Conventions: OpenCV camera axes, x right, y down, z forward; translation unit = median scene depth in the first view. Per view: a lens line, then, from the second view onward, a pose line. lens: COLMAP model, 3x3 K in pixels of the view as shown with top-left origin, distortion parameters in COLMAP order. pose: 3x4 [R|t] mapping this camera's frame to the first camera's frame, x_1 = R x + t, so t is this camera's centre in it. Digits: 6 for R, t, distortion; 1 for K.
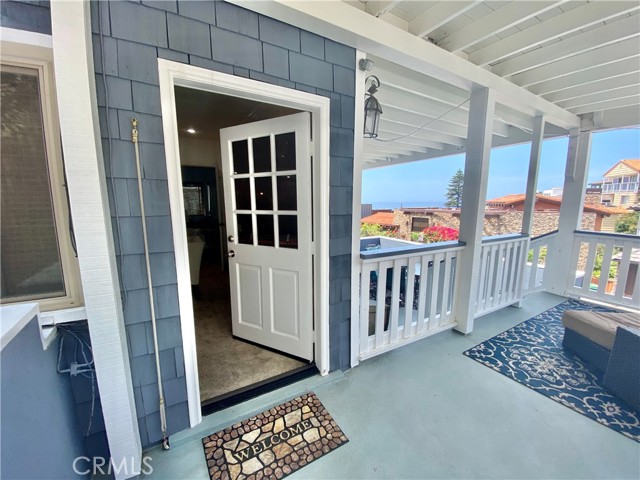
lens RADIAL K [[258.6, 0, 317.7], [0, 258.6, 238.0], [0, 0, 1]] dist [-0.004207, -0.001313]
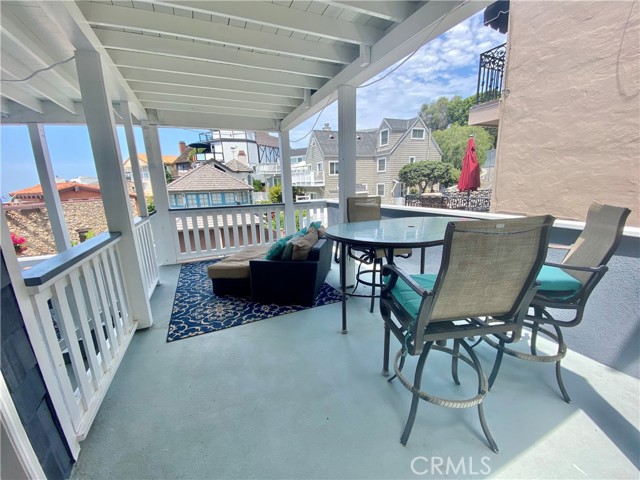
lens RADIAL K [[258.6, 0, 316.7], [0, 258.6, 244.8], [0, 0, 1]] dist [-0.004207, -0.001313]
pose [[0.119619, -0.234936, 0.964622, -0.225489], [0.170334, 0.962049, 0.213187, -0.015789], [-0.978099, 0.138806, 0.155097, 0.251253]]
